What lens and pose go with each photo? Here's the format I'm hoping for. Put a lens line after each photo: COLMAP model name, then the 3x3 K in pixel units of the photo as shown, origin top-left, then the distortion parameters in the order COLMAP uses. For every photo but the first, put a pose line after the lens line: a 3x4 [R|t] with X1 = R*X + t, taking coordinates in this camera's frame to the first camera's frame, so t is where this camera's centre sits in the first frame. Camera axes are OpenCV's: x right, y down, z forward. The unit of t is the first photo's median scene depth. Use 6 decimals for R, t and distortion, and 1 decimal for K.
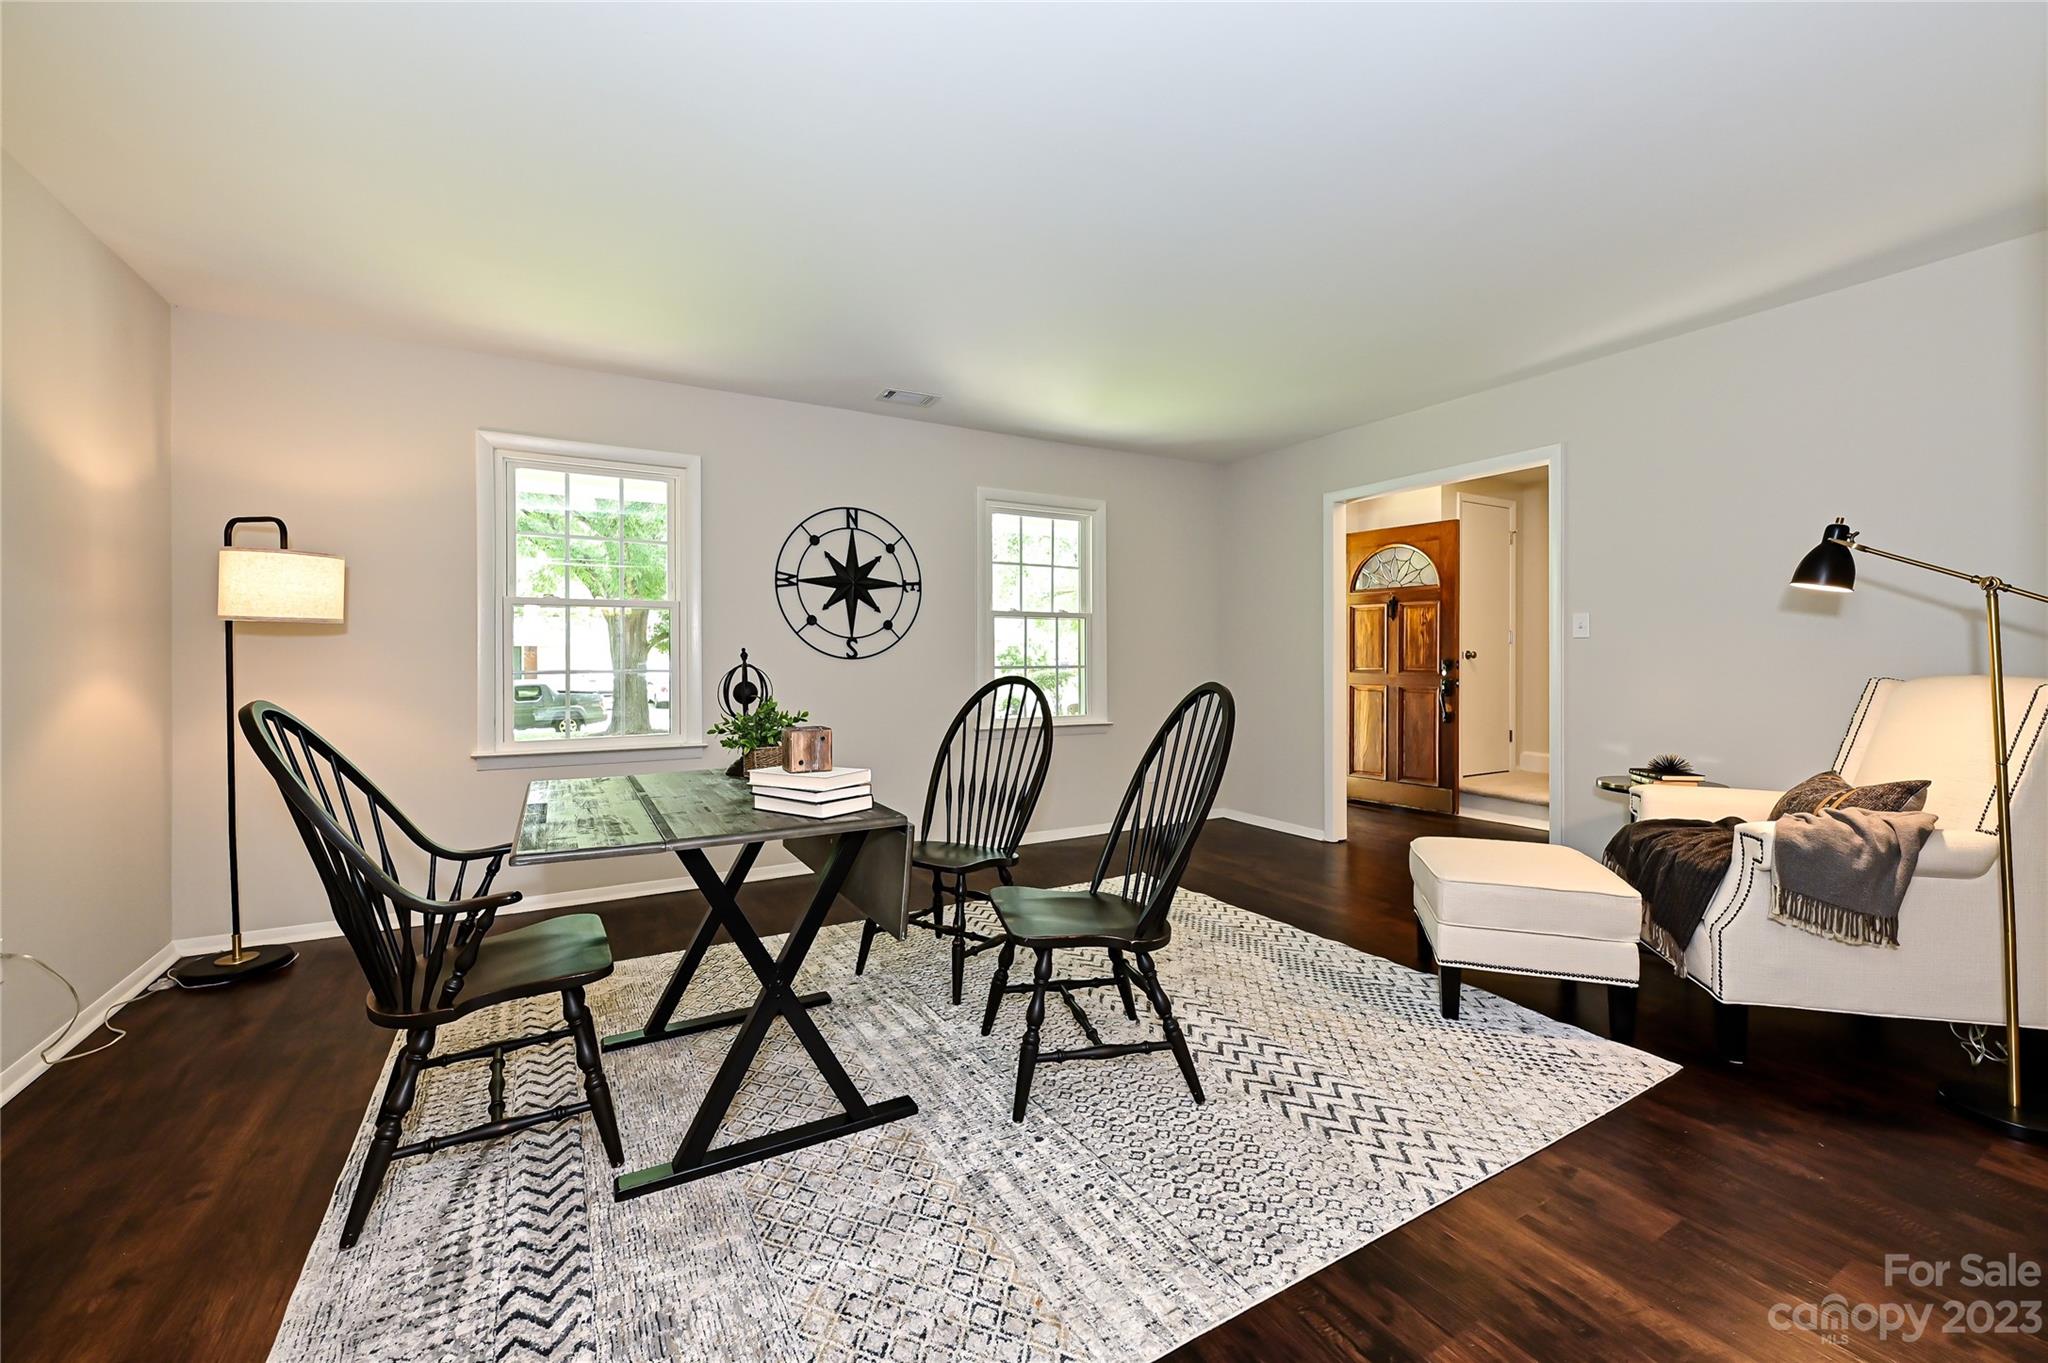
lens RADIAL K [[825.5, 0, 1016.4], [0, 825.5, 667.5], [0, 0, 1]] dist [-0.001127, 0.000261]
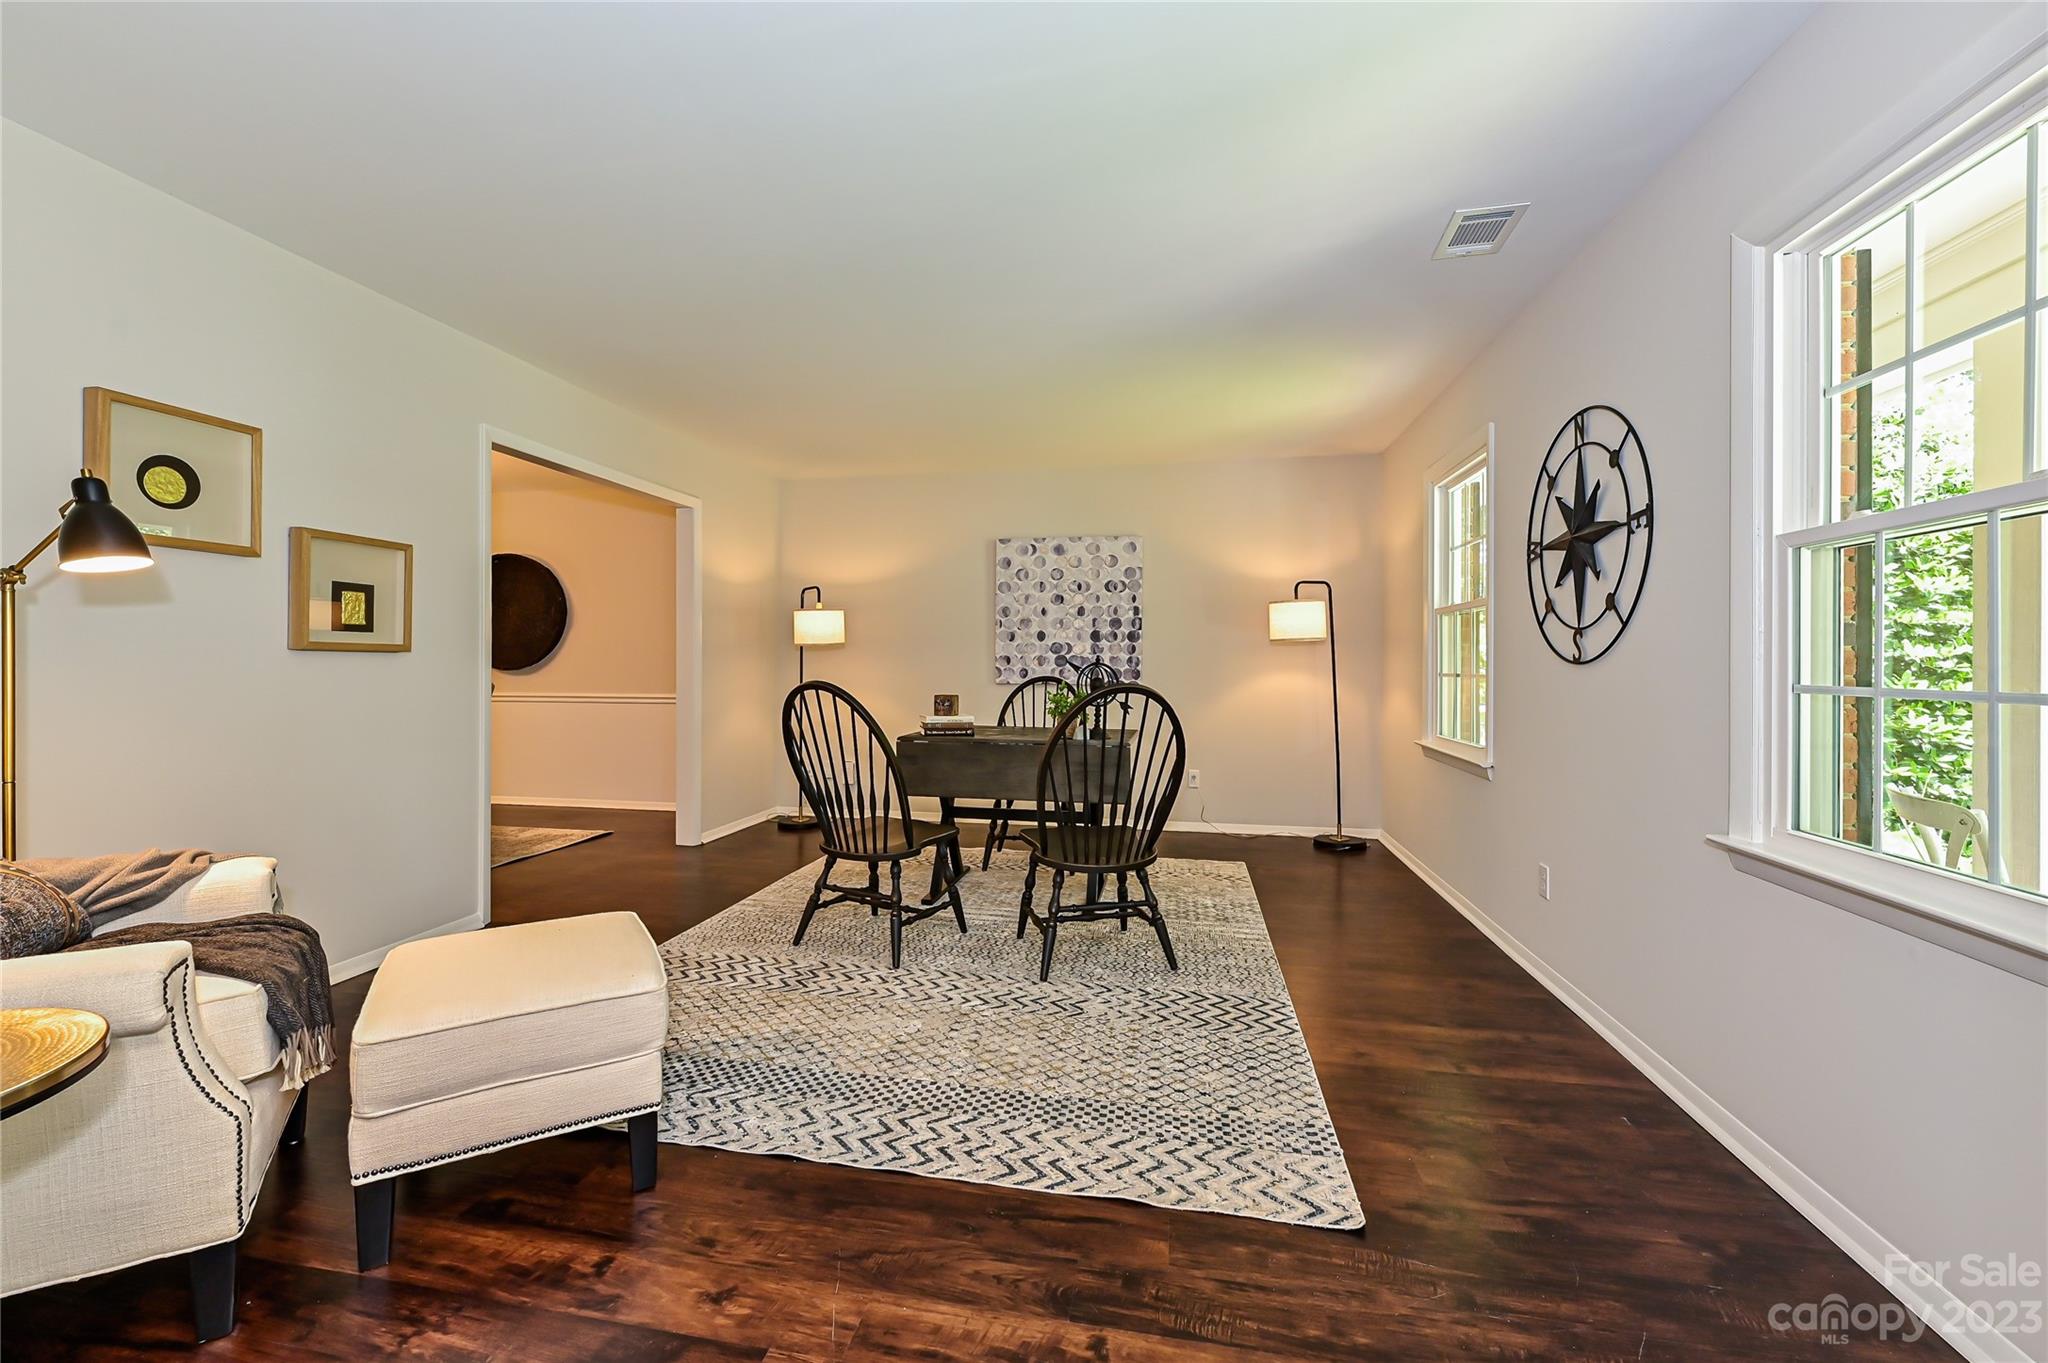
lens RADIAL K [[825.5, 0, 1016.4], [0, 825.5, 667.5], [0, 0, 1]] dist [-0.001127, 0.000261]
pose [[-0.656550, 0.002406, -0.754279, 0.528534], [-0.007907, 0.999918, 0.010072, -0.010718], [0.754241, 0.012577, -0.656477, 1.095612]]
